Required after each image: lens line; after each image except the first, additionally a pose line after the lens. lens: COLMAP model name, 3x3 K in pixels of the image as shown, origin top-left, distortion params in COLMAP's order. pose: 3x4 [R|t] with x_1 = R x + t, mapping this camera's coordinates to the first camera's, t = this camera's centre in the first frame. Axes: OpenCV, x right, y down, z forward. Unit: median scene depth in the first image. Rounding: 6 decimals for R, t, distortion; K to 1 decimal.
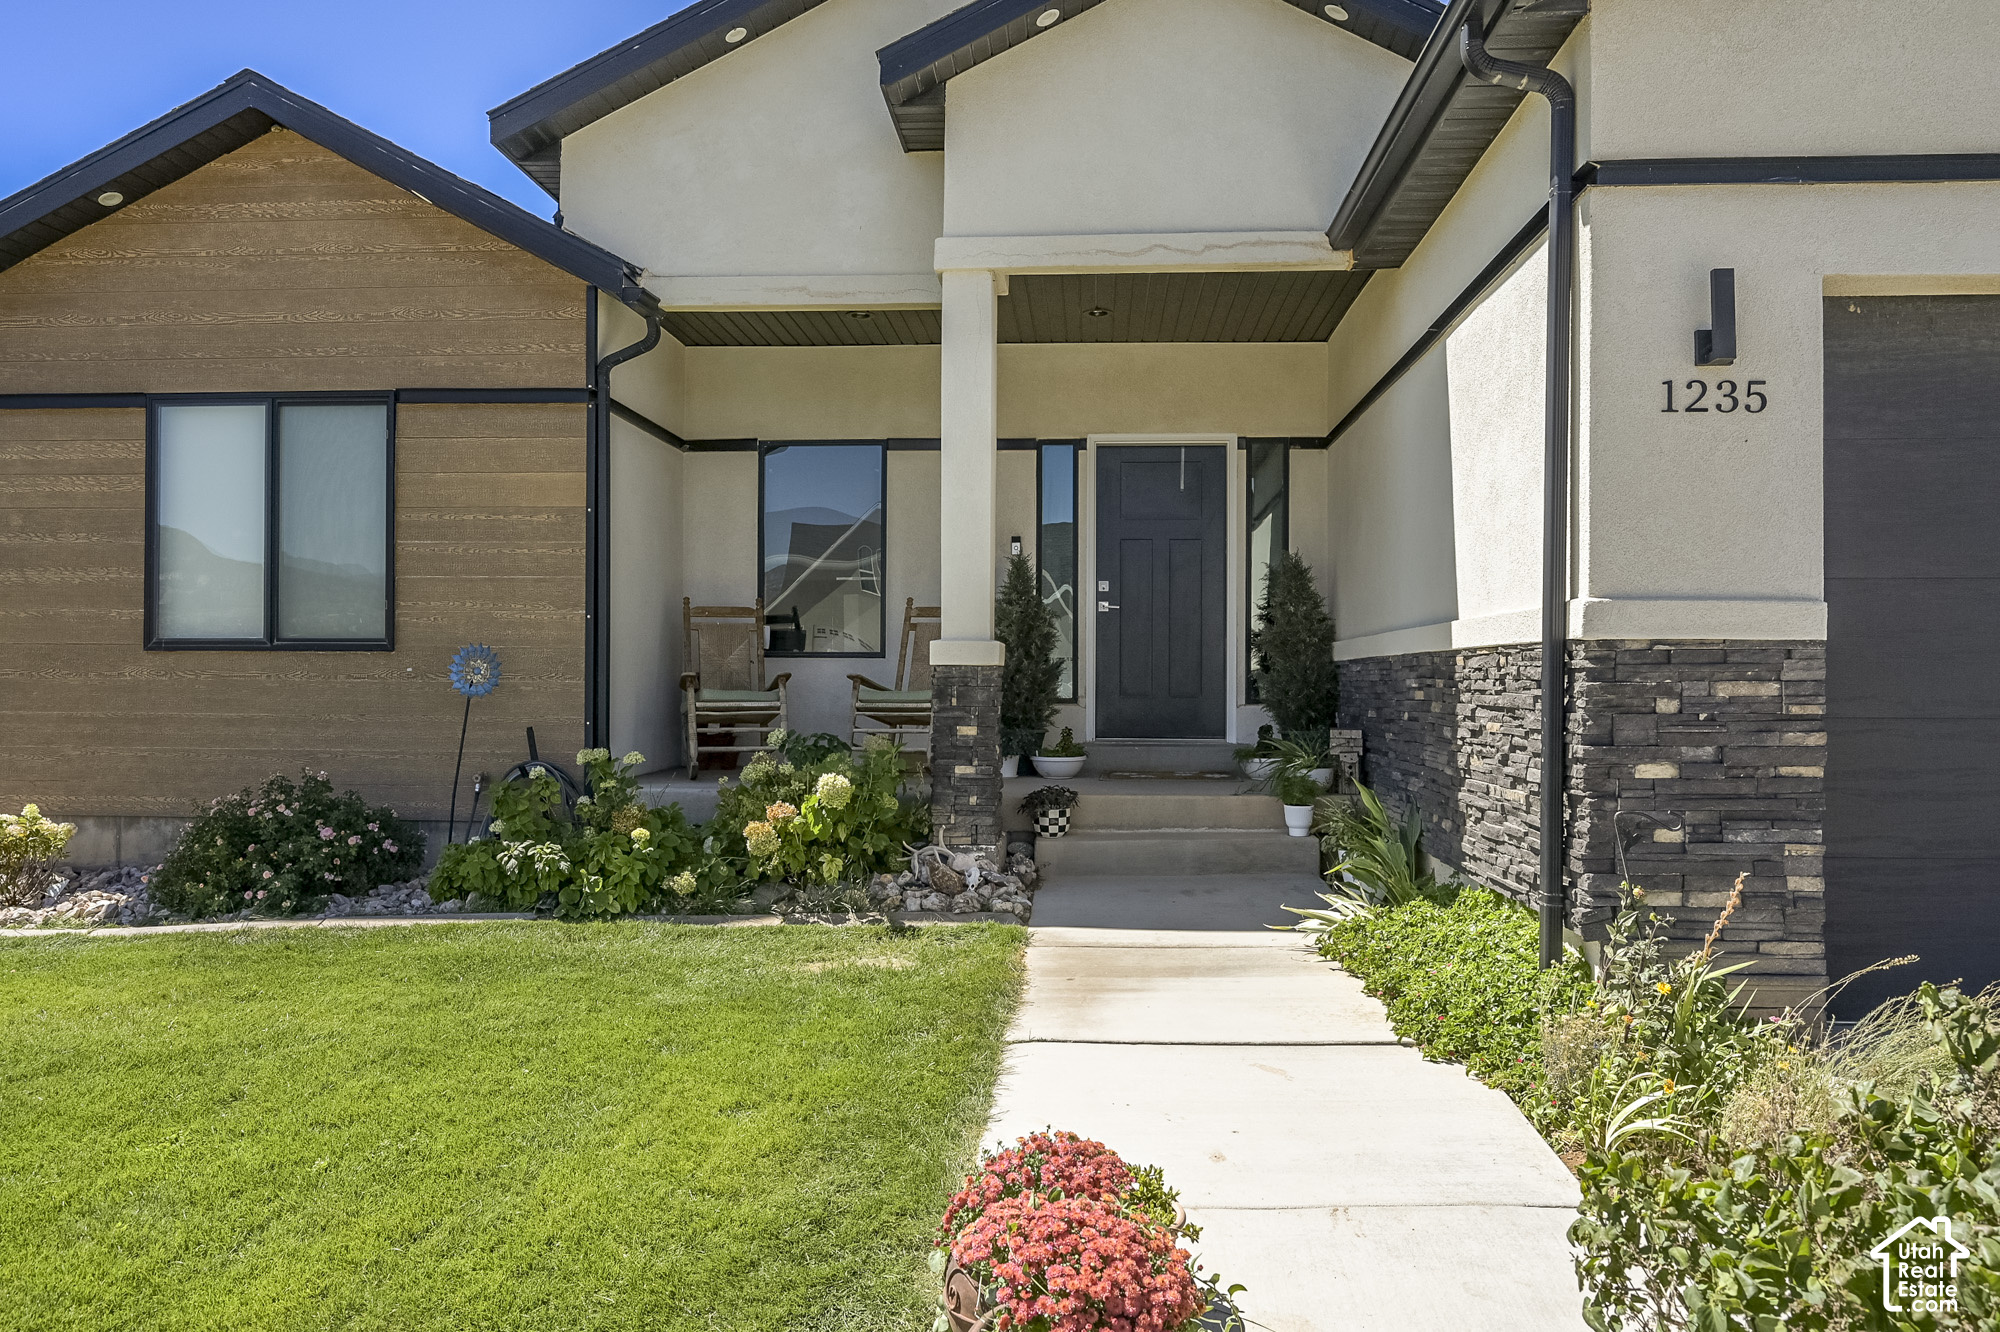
lens RADIAL K [[1460.3, 0, 1000.0], [0, 1460.3, 666.0], [0, 0, 1]] dist [-0.005572, 0.004659]
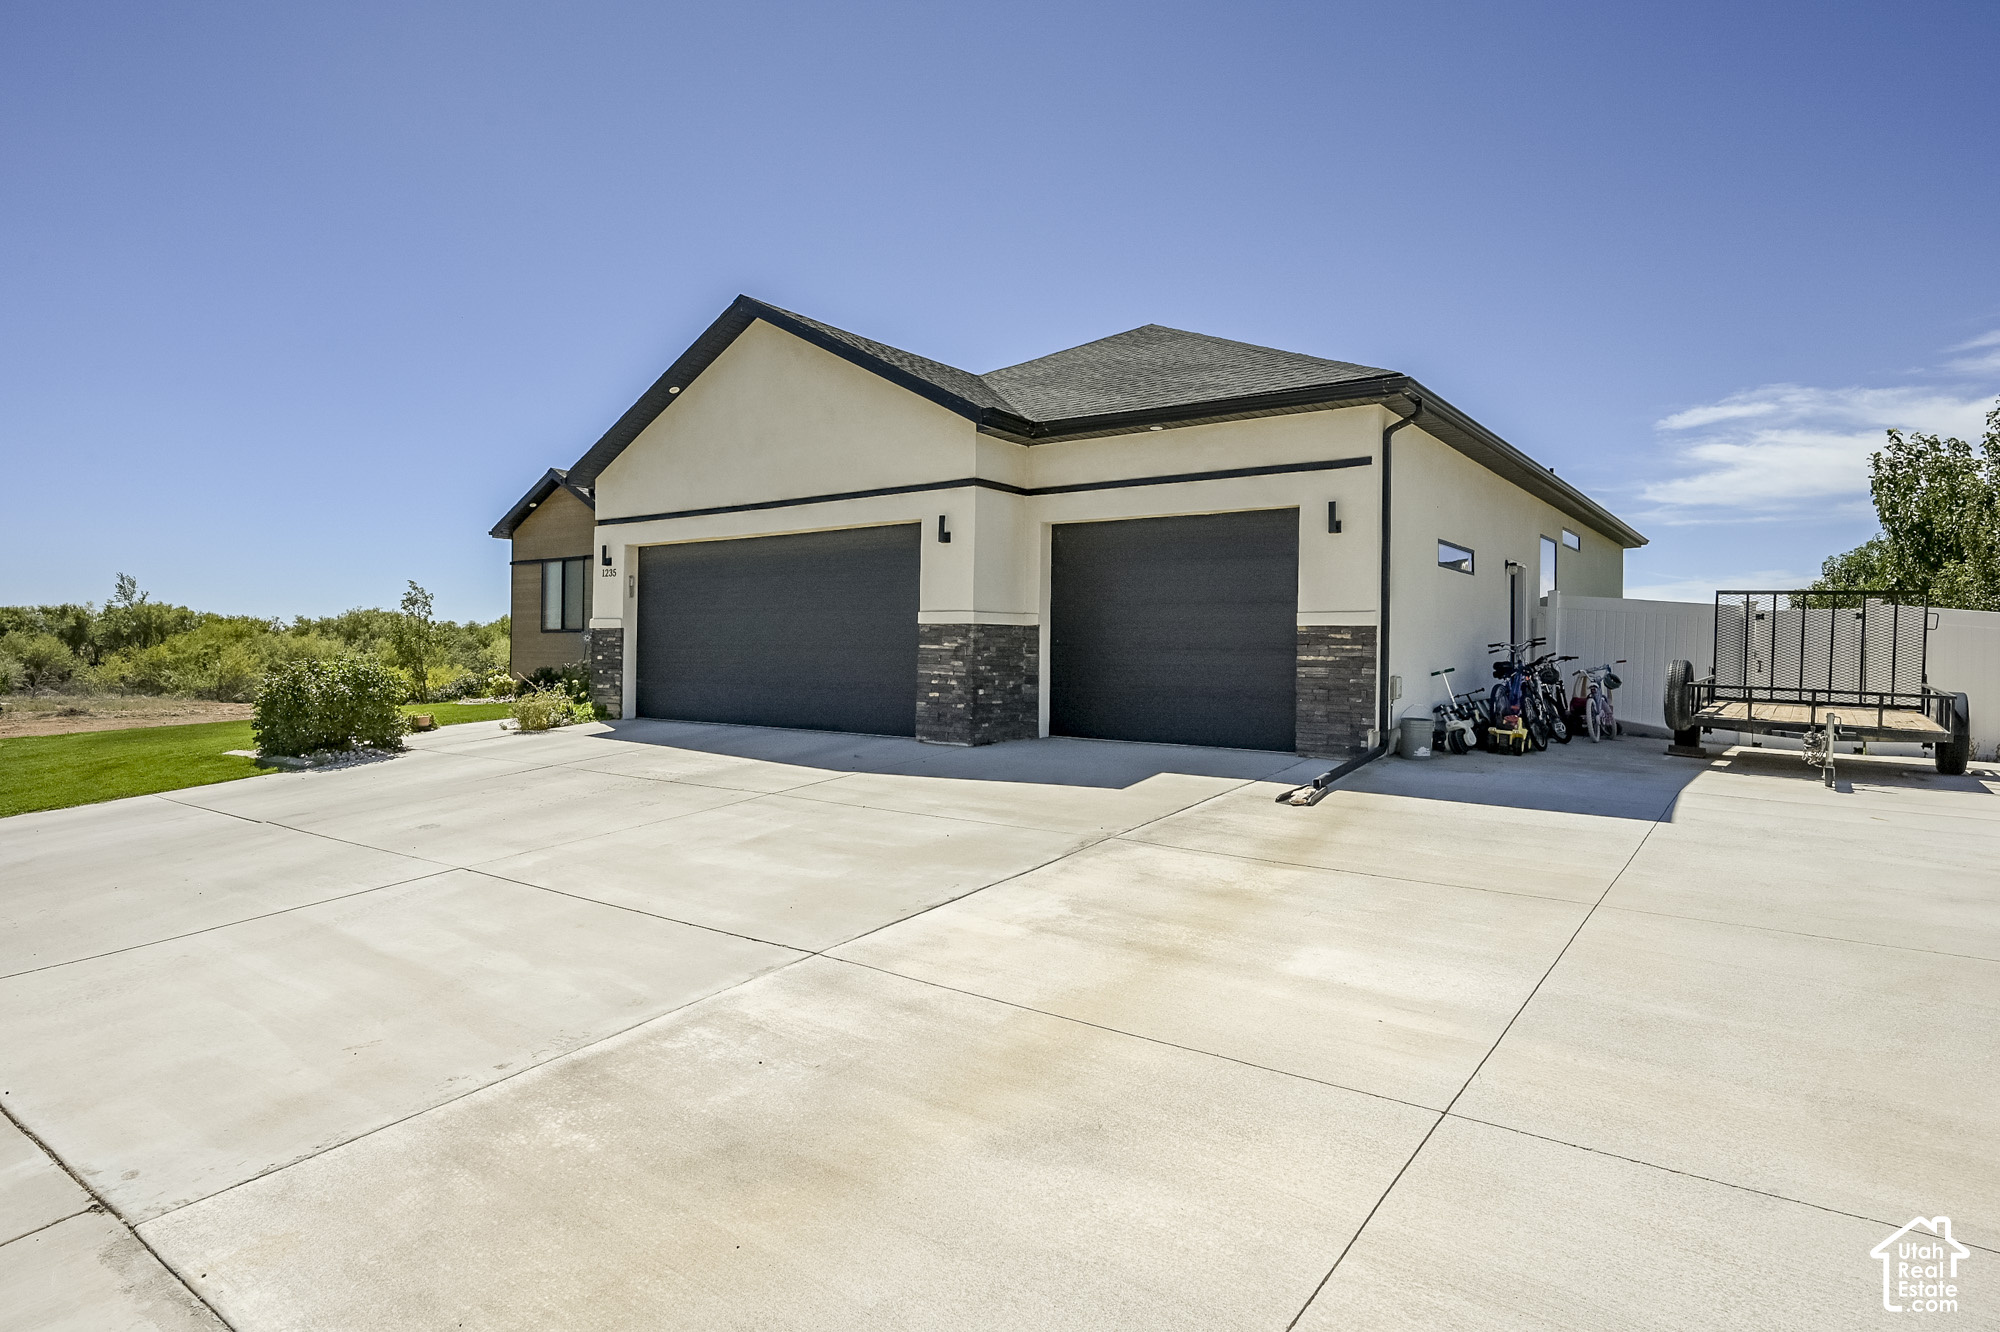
lens RADIAL K [[1086.3, 0, 1000.0], [0, 1086.3, 666.0], [0, 0, 1]] dist [-0.002835, -0.000555]
pose [[0.836958, 0.013625, -0.547098, 1.751148], [-0.003055, 0.999791, 0.020226, 0.013070], [0.547259, -0.015257, 0.836824, -0.576506]]
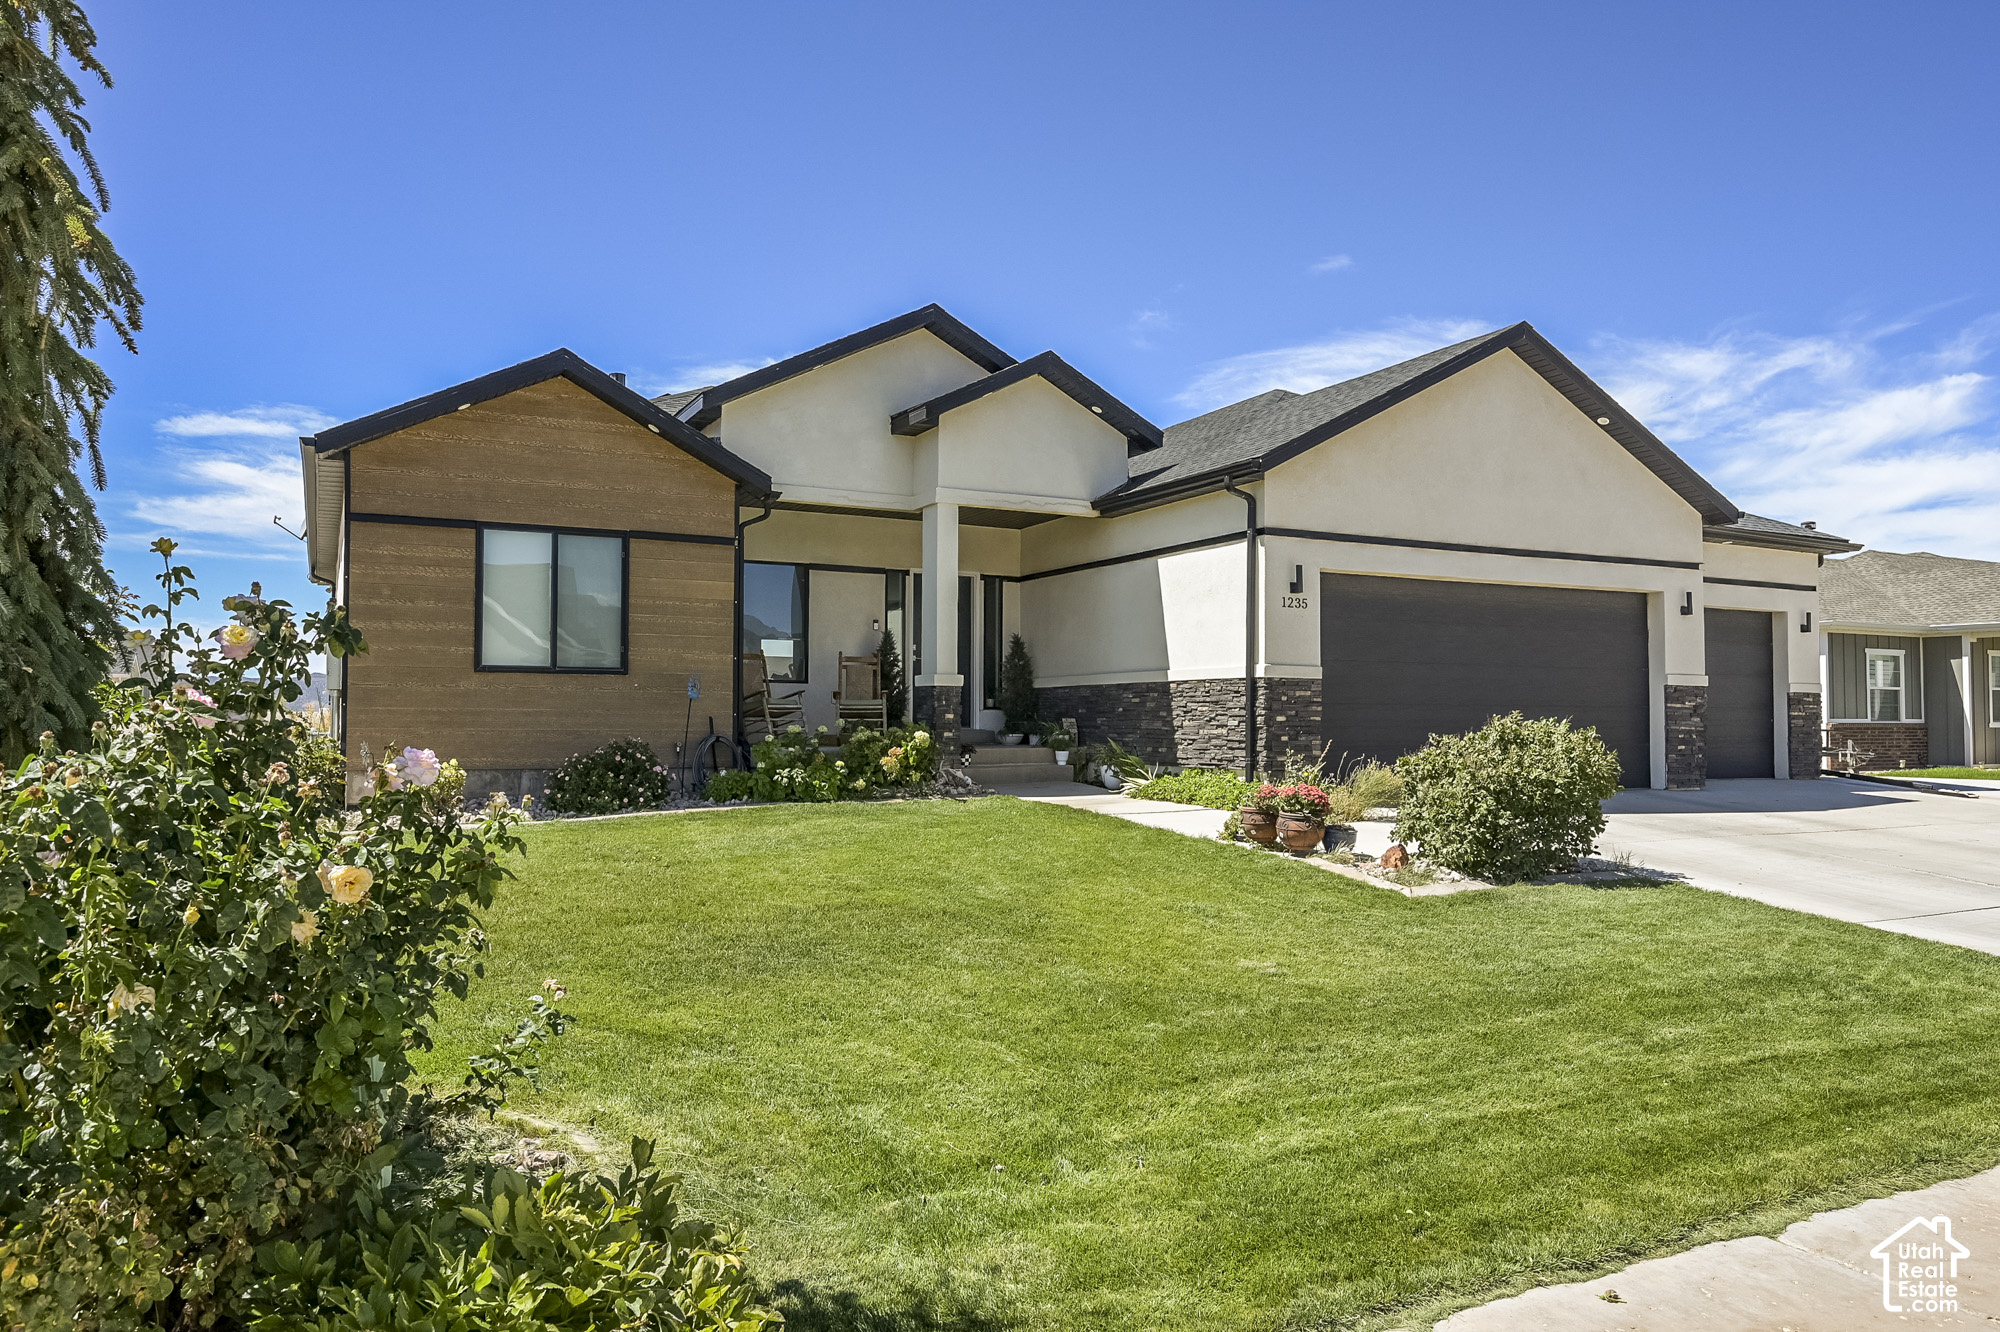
lens RADIAL K [[1342.1, 0, 1000.0], [0, 1342.1, 666.0], [0, 0, 1]] dist [0.067502, -0.001178]
pose [[0.862482, 0.020797, 0.505660, -0.862224], [-0.005540, 0.999483, -0.031658, 0.029299], [-0.506057, 0.024503, 0.862152, -0.675928]]
